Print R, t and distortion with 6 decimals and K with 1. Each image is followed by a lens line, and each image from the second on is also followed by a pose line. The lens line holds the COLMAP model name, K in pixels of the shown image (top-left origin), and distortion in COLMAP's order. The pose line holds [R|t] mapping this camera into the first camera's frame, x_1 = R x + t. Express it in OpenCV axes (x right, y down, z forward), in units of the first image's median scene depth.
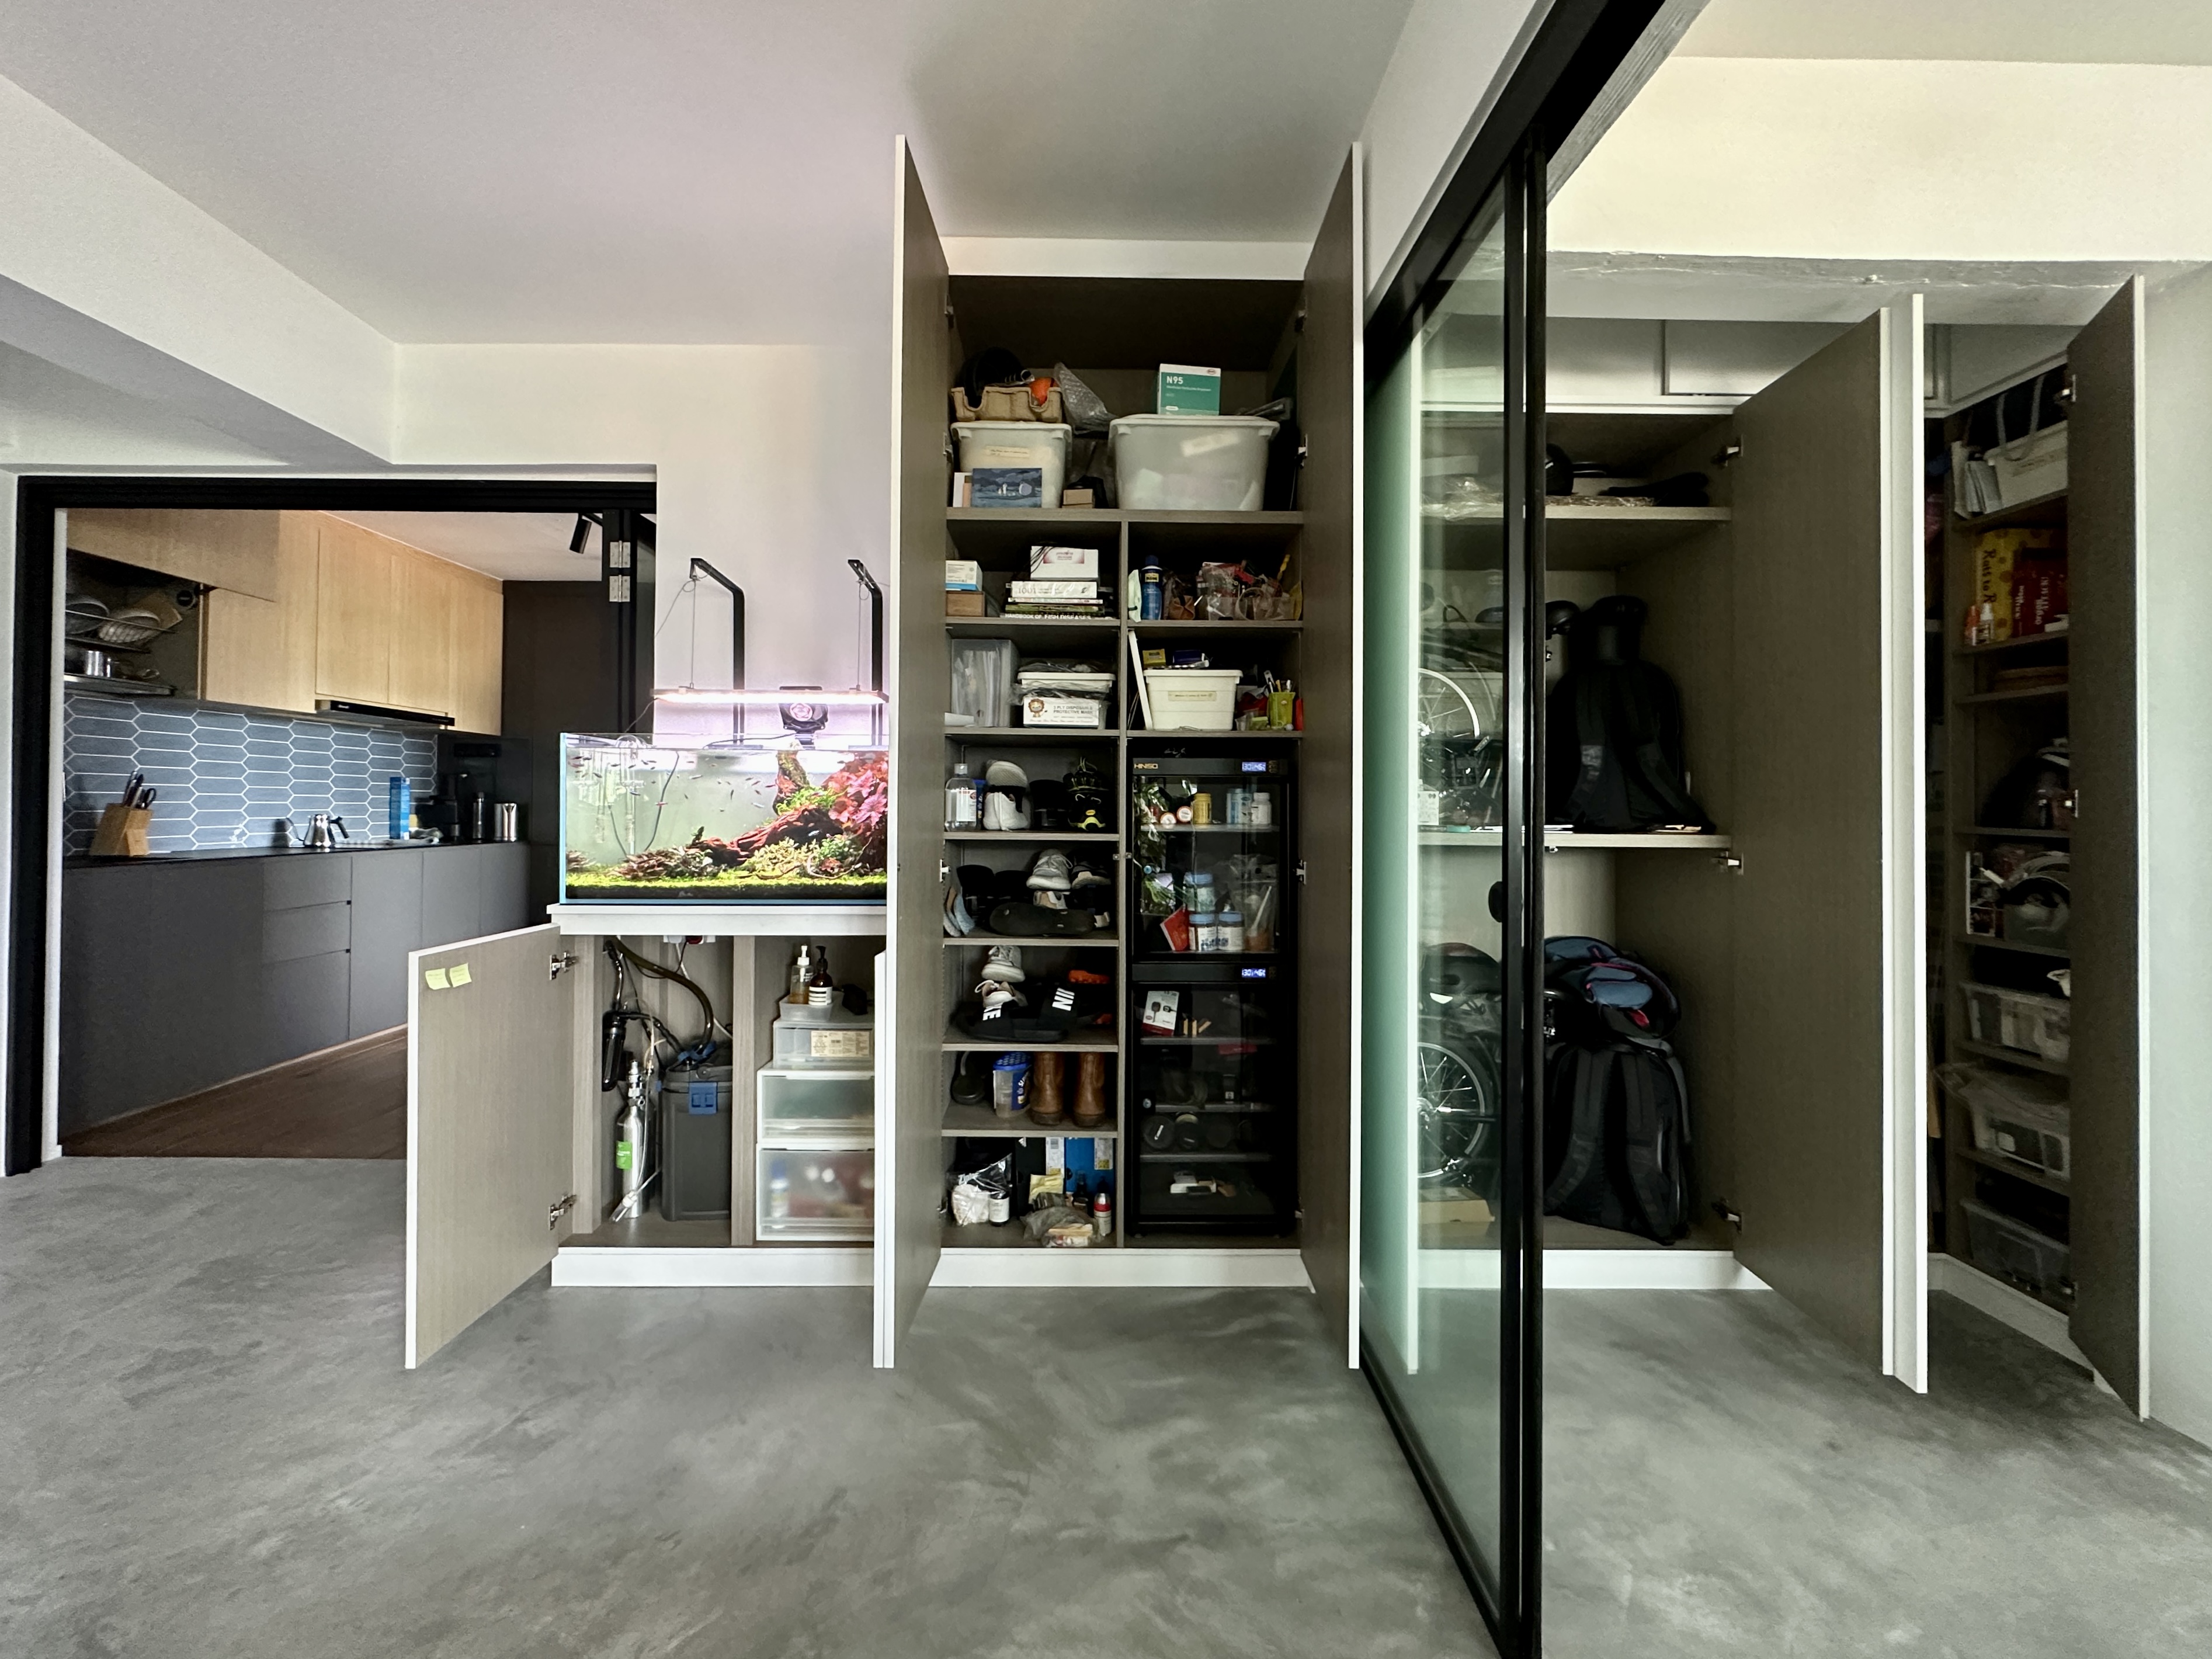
lens RADIAL K [[931.9, 0, 1104.9], [0, 931.9, 807.9], [0, 0, 1]] dist [-0.001855, 0.000324]
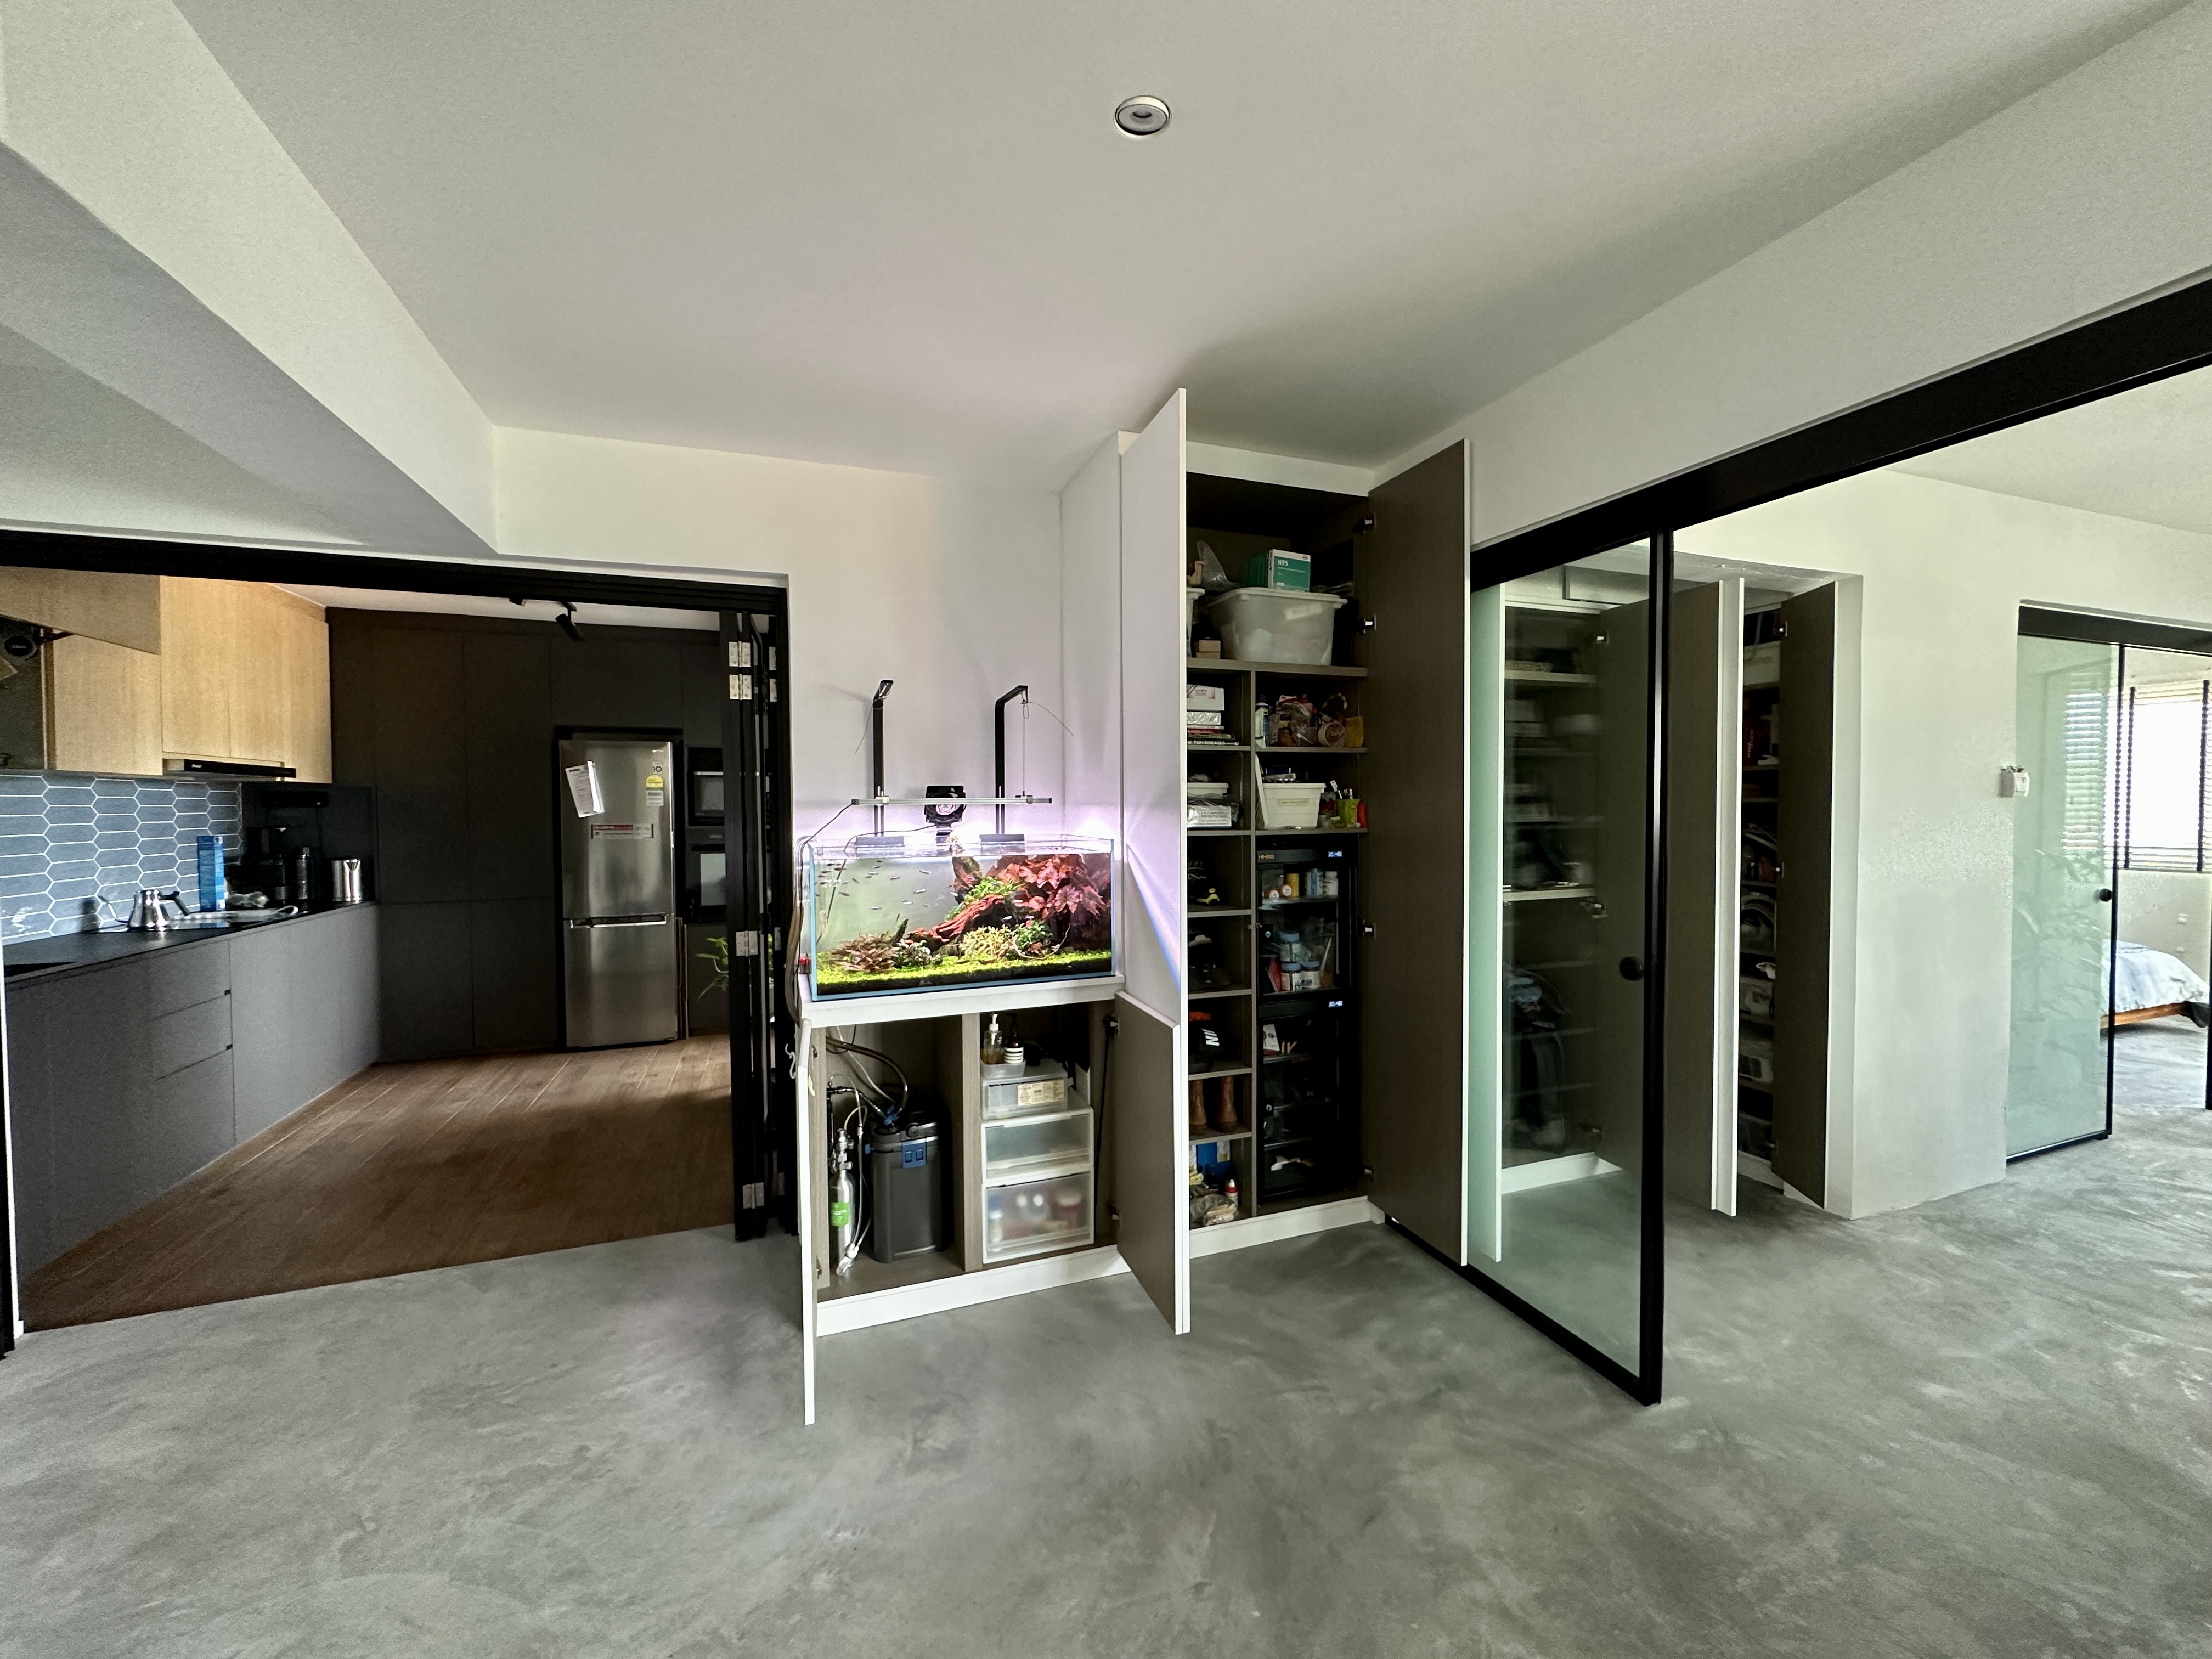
lens RADIAL K [[877.8, 0, 1110.3], [0, 877.8, 835.2], [0, 0, 1]] dist [-0.001177, -0.000205]
pose [[0.940311, -0.026695, 0.339268, -0.579576], [0.013579, 0.999068, 0.040975, -0.127999], [-0.340046, -0.033922, 0.939797, -0.094102]]
